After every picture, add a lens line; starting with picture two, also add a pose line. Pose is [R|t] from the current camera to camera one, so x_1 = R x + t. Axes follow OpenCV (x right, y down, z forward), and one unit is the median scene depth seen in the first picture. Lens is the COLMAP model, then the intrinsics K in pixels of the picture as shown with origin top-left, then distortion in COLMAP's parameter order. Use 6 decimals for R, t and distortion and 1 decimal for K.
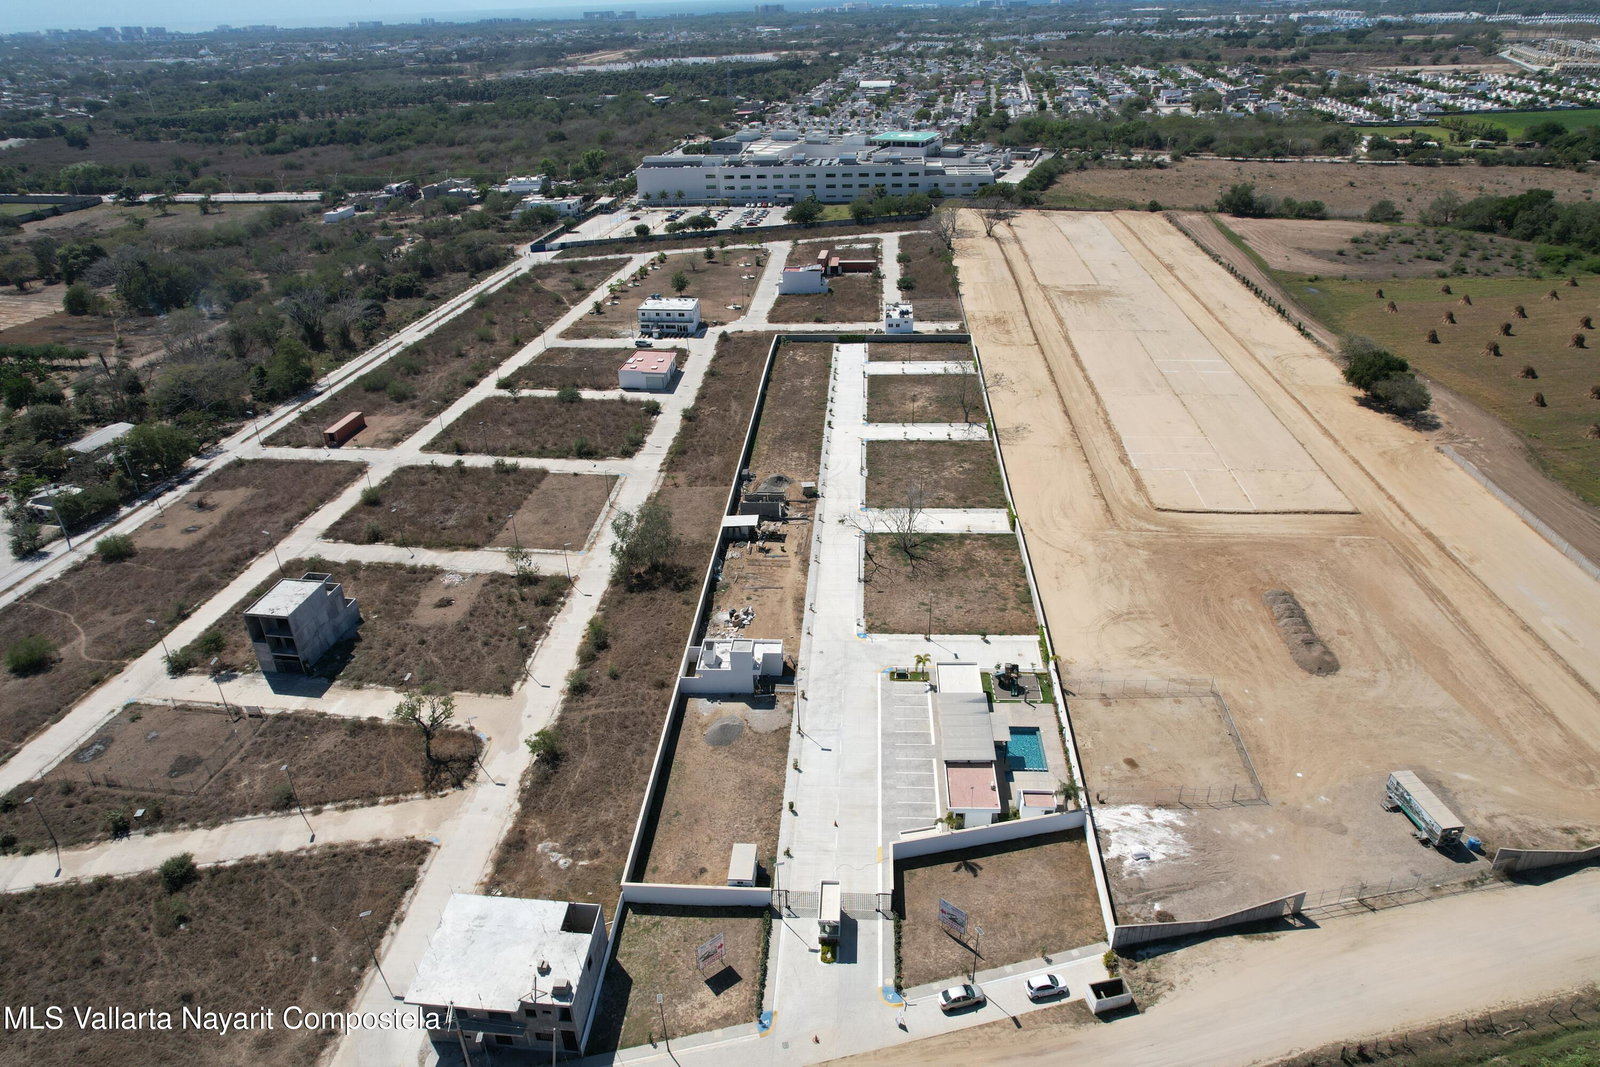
lens RADIAL K [[1024.4, 0, 800.0], [0, 1024.4, 533.5], [0, 0, 1]] dist [-0.073375, 0.064322]
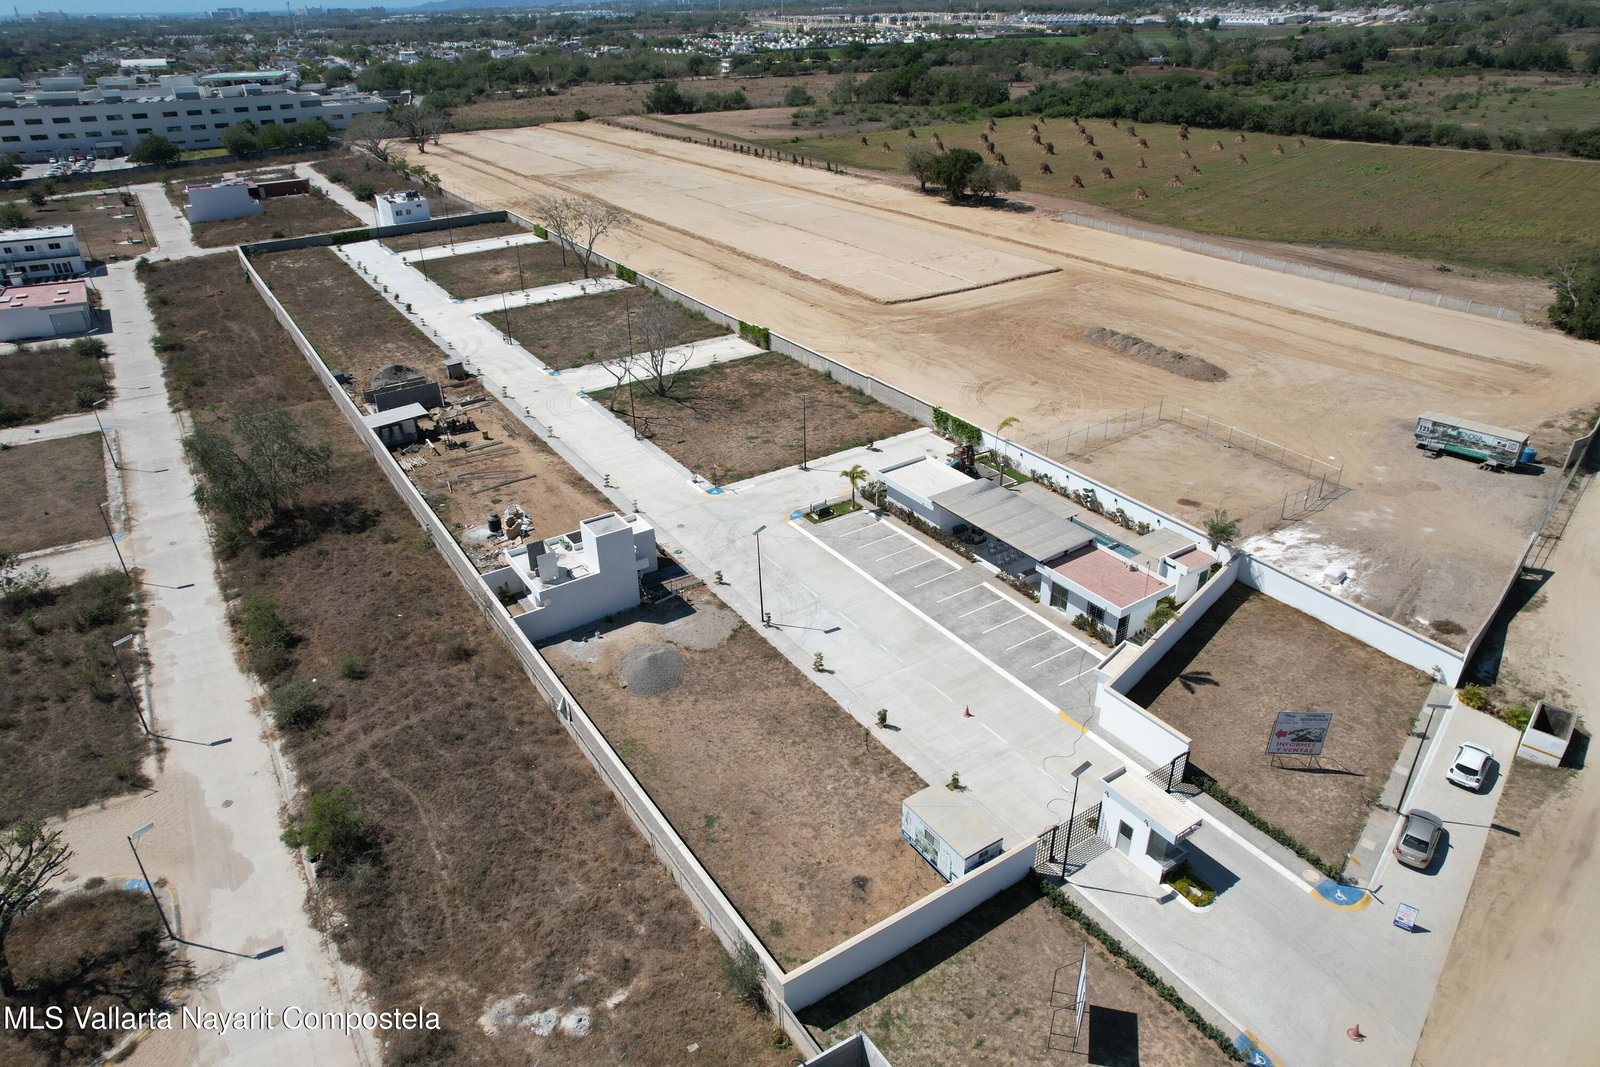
lens RADIAL K [[1024.4, 0, 800.0], [0, 1024.4, 533.5], [0, 0, 1]] dist [-0.073375, 0.064322]
pose [[0.800055, -0.273179, 0.534121, -0.187412], [0.281122, 0.957225, 0.068487, 0.073707], [-0.529983, 0.095360, 0.842629, 0.332712]]
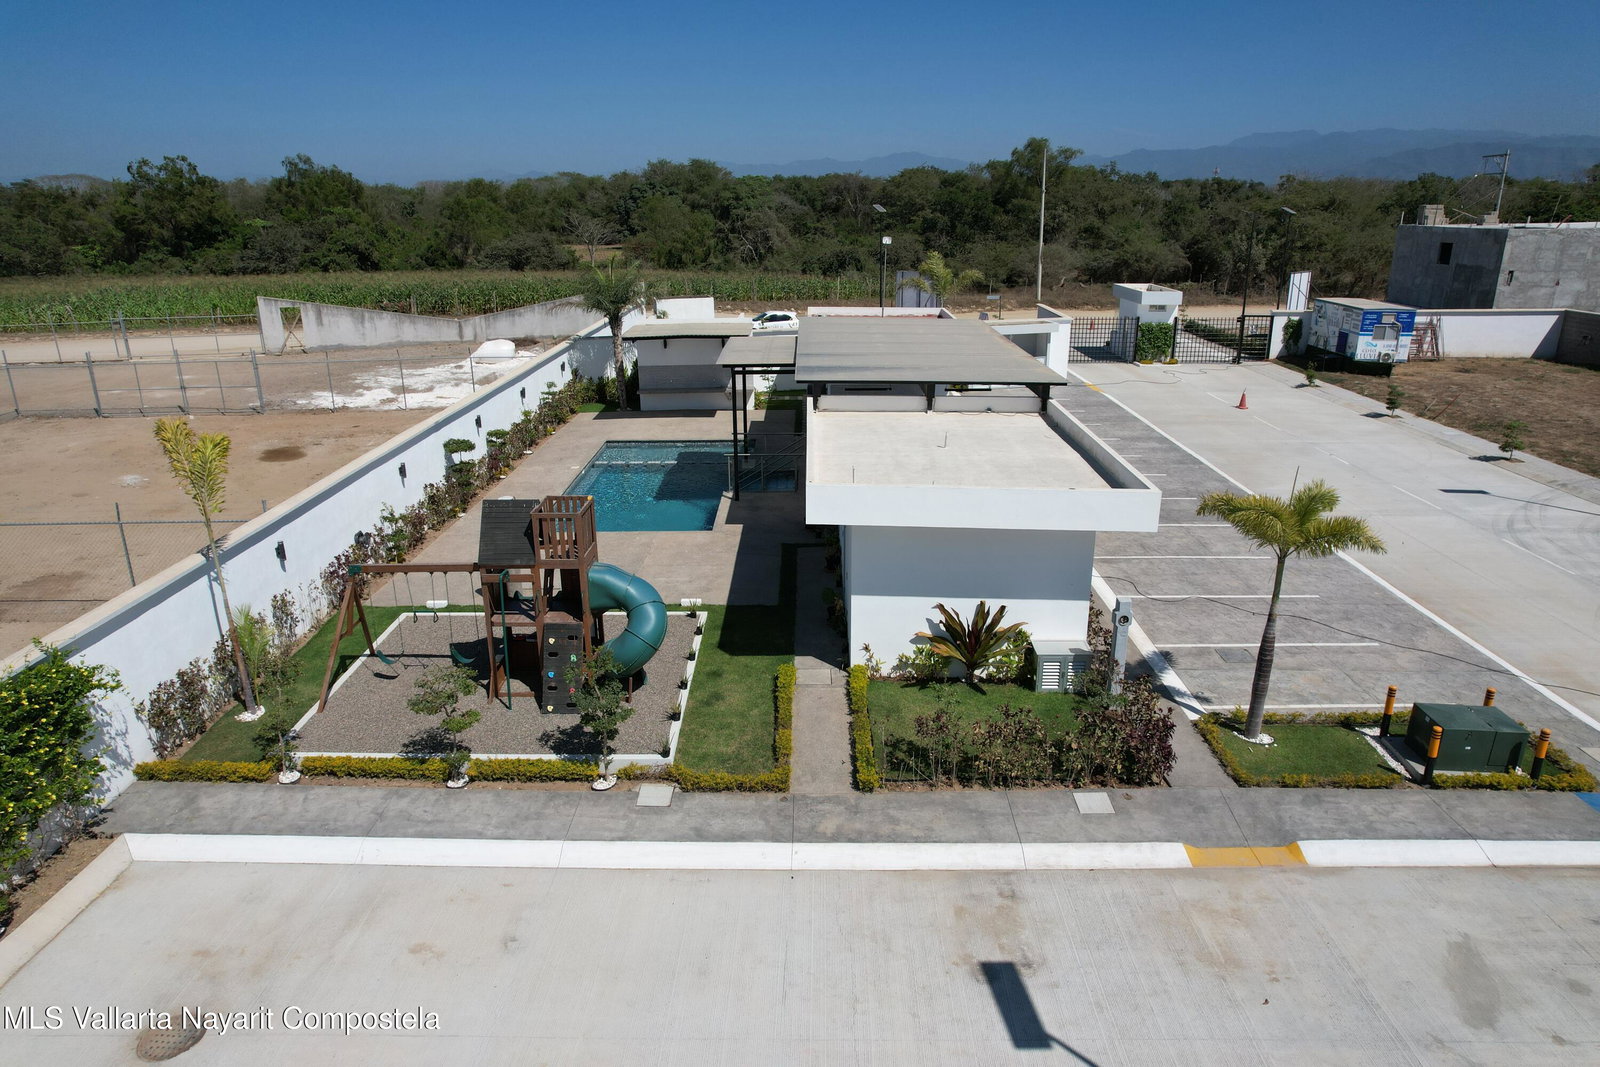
lens RADIAL K [[1024.4, 0, 800.0], [0, 1024.4, 533.5], [0, 0, 1]] dist [-0.073375, 0.064322]
pose [[-0.998088, 0.048452, -0.038364, 0.125597], [0.005755, 0.690934, 0.722895, 0.029576], [0.061533, 0.721292, -0.689892, 0.757750]]
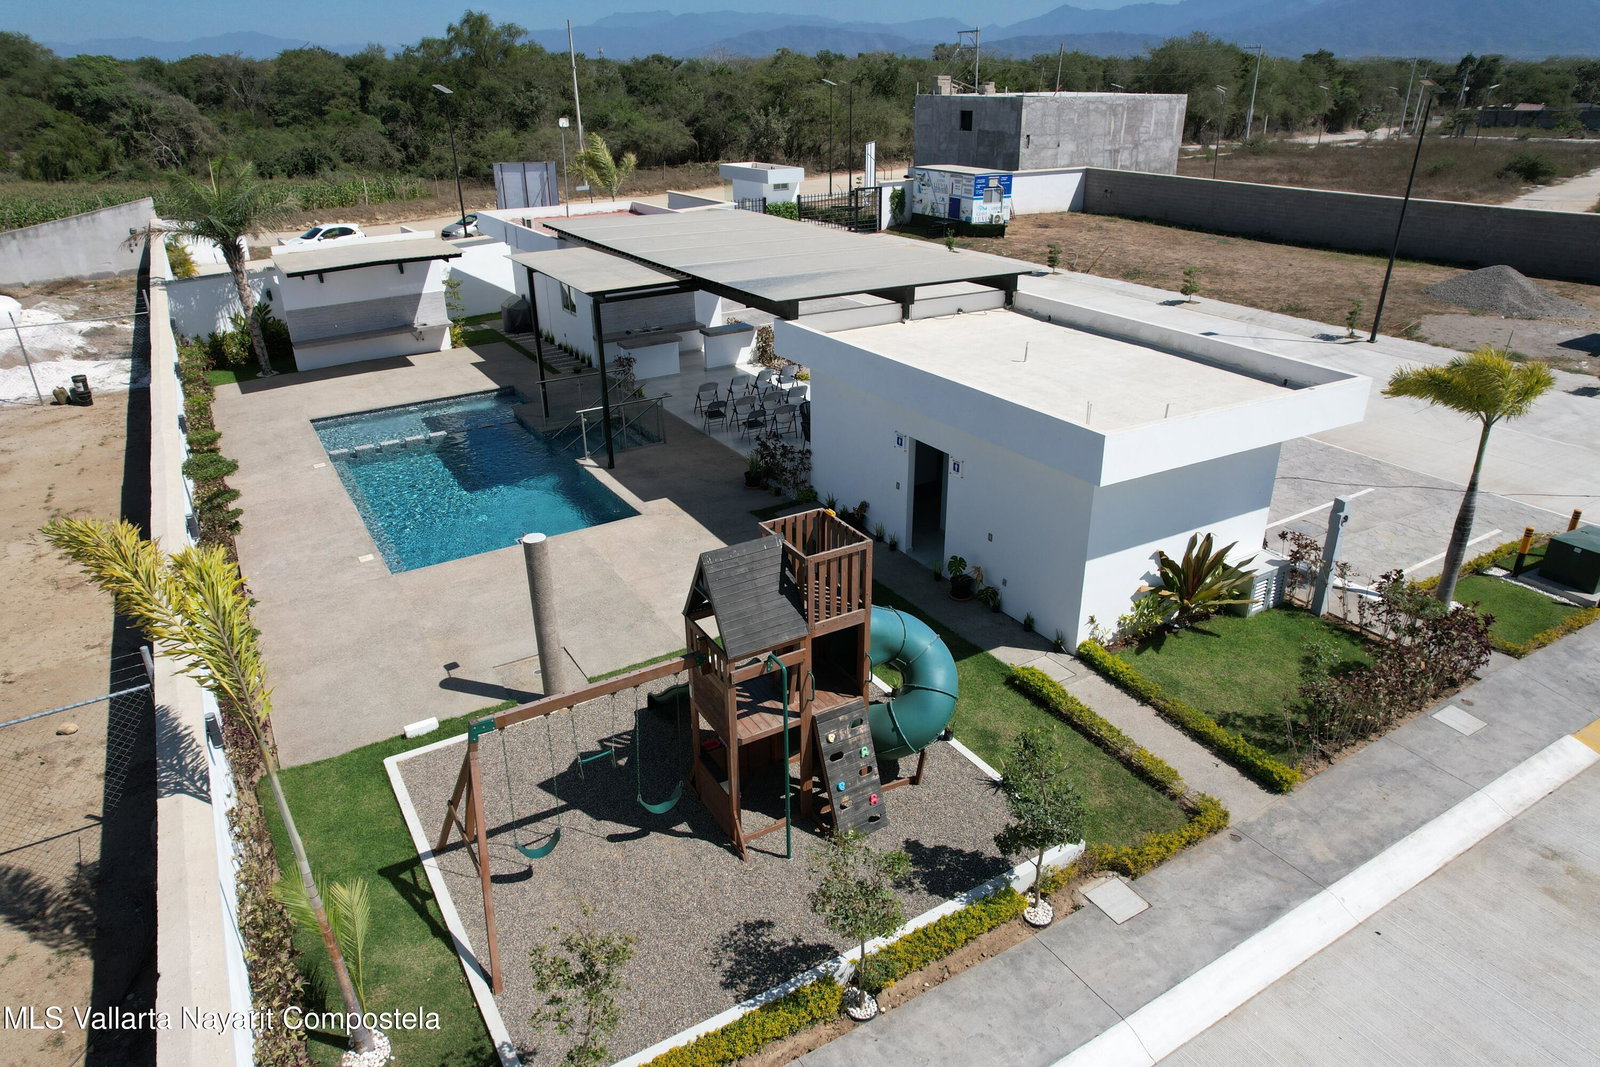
lens RADIAL K [[1040.3, 0, 806.2], [0, 1040.3, 506.5], [0, 0, 1]] dist [-0.087996, 0.088430]
pose [[-0.818190, 0.256449, -0.514587, 0.171049], [-0.239197, 0.662053, 0.710261, 0.048929], [0.522829, 0.704216, -0.480343, 0.721522]]
